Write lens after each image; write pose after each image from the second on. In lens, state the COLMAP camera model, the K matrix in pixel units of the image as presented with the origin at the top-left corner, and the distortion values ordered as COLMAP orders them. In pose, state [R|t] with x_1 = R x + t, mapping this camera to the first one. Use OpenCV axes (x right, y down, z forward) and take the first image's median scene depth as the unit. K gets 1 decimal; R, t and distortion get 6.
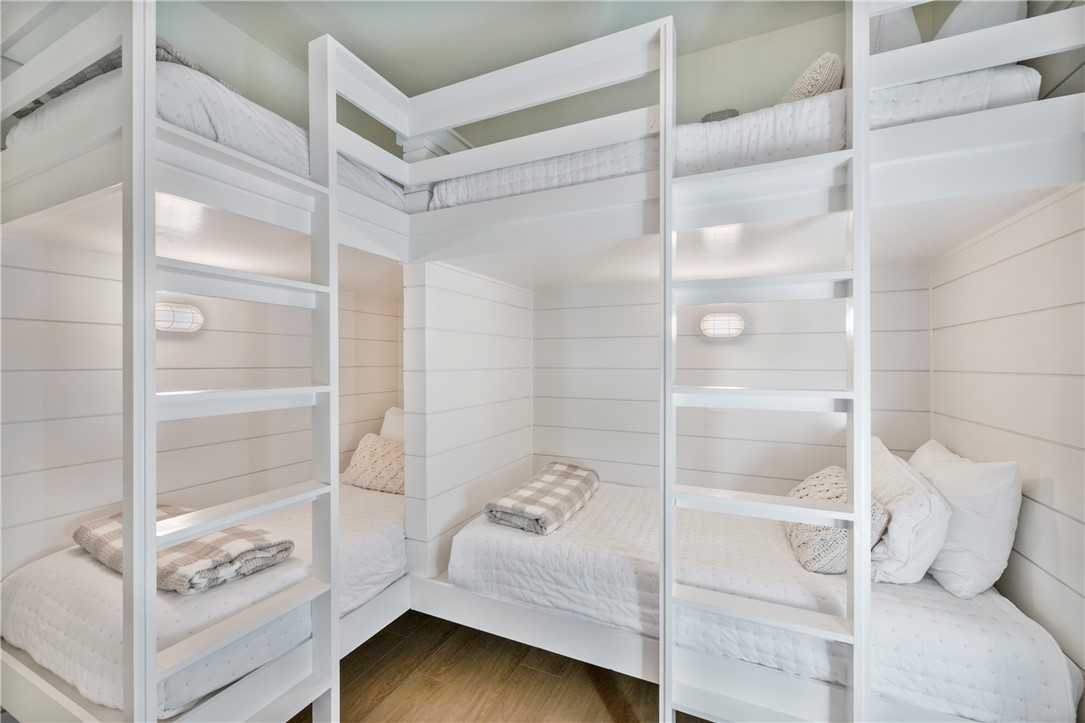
lens RADIAL K [[428.8, 0, 542.7], [0, 428.8, 360.6], [0, 0, 1]] dist [-0.002815, 0.000015]
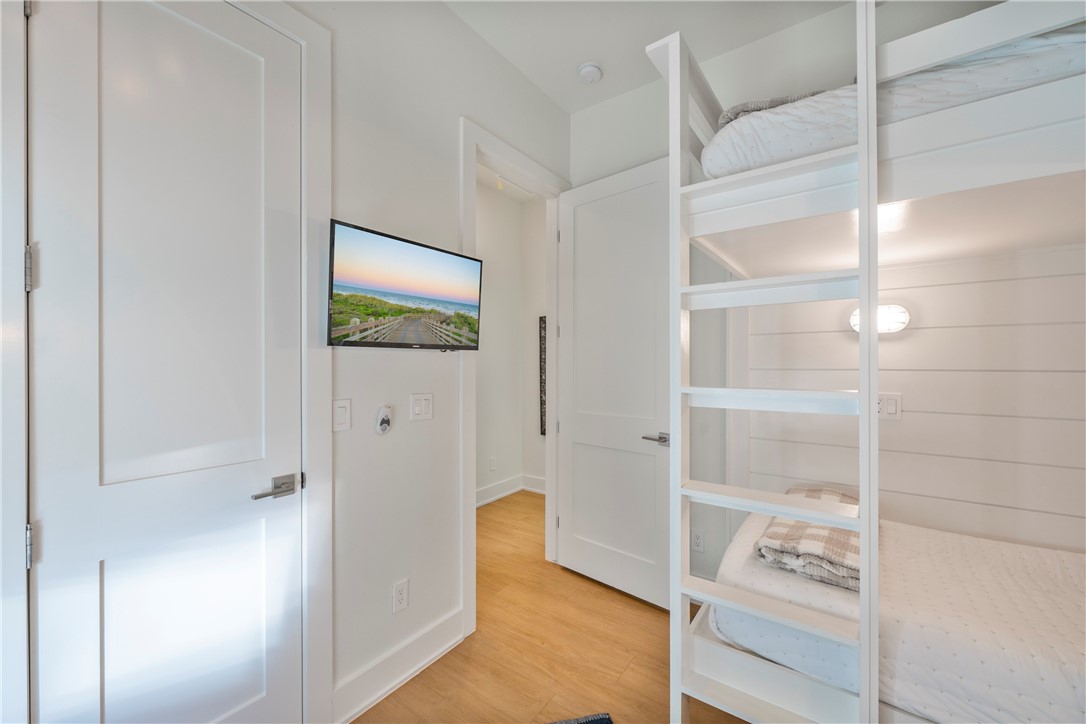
lens RADIAL K [[429.2, 0, 534.4], [0, 429.2, 362.9], [0, 0, 1]] dist [-0.002815, 0.000015]
pose [[-0.191222, 0.002289, -0.981544, 0.399935], [0.006414, 0.999979, 0.001082, -0.001183], [0.981526, -0.006089, -0.191233, 0.562851]]
